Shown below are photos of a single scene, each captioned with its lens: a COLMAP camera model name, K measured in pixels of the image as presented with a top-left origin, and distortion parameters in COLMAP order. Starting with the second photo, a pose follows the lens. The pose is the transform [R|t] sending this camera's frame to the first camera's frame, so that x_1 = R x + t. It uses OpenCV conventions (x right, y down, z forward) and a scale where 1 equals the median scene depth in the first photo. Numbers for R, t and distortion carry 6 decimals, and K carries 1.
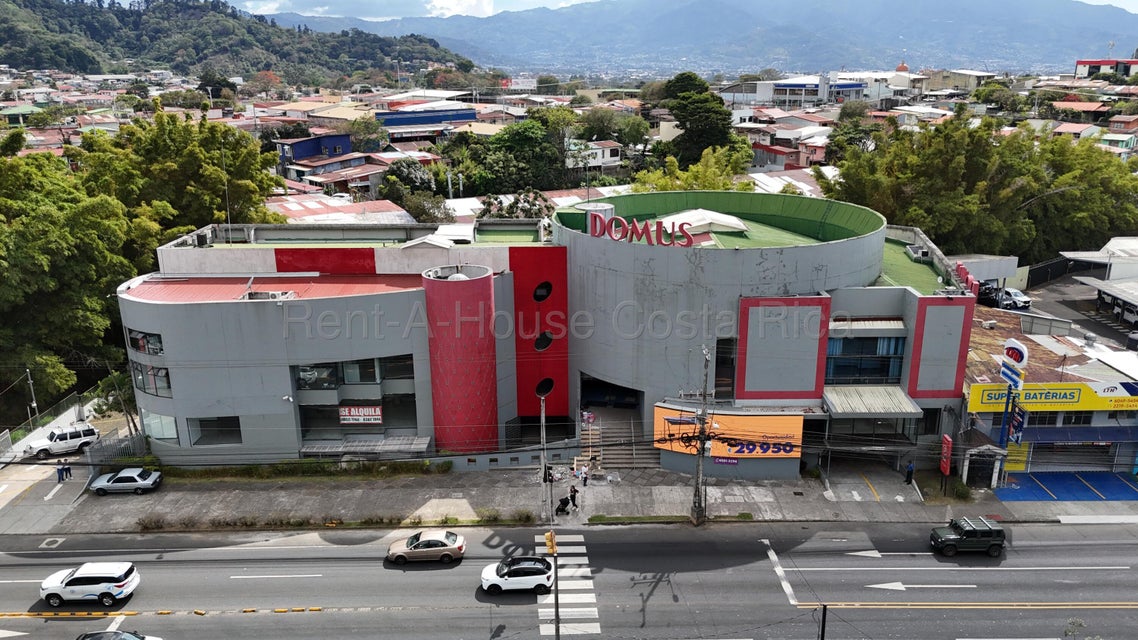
lens RADIAL K [[837.5, 0, 569.0], [0, 837.5, 320.0], [0, 0, 1]] dist [0.073832, -0.081649]
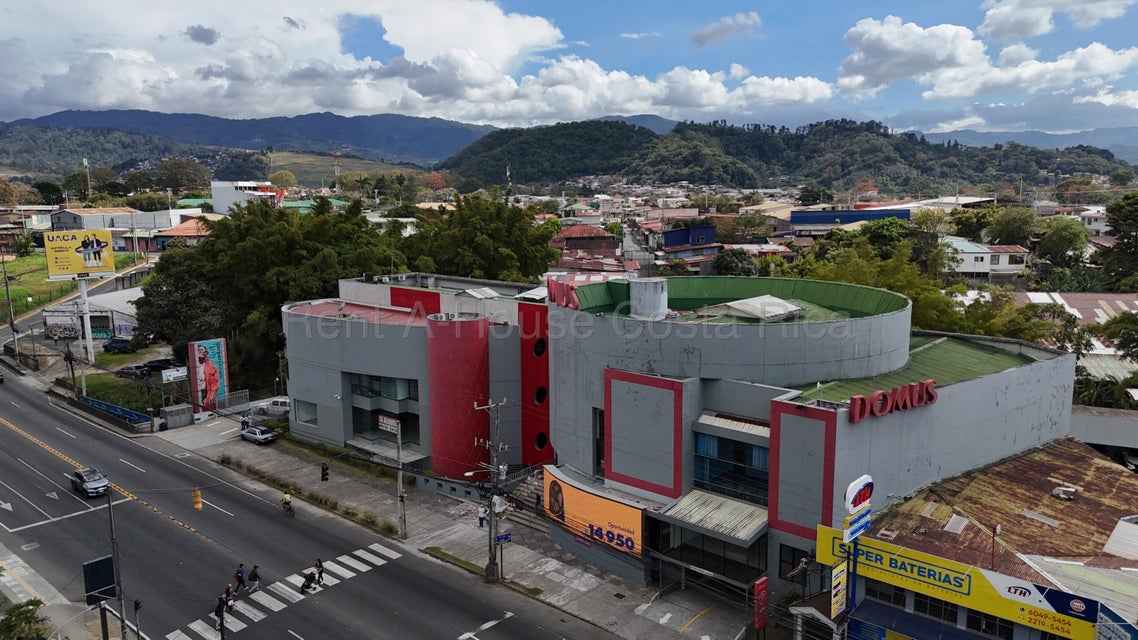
lens RADIAL K [[837.5, 0, 569.0], [0, 837.5, 320.0], [0, 0, 1]] dist [0.073832, -0.081649]
pose [[0.743490, 0.109814, -0.659669, 0.712229], [-0.194452, 0.979305, -0.056136, -0.016476], [0.639852, 0.170010, 0.749457, 0.228651]]
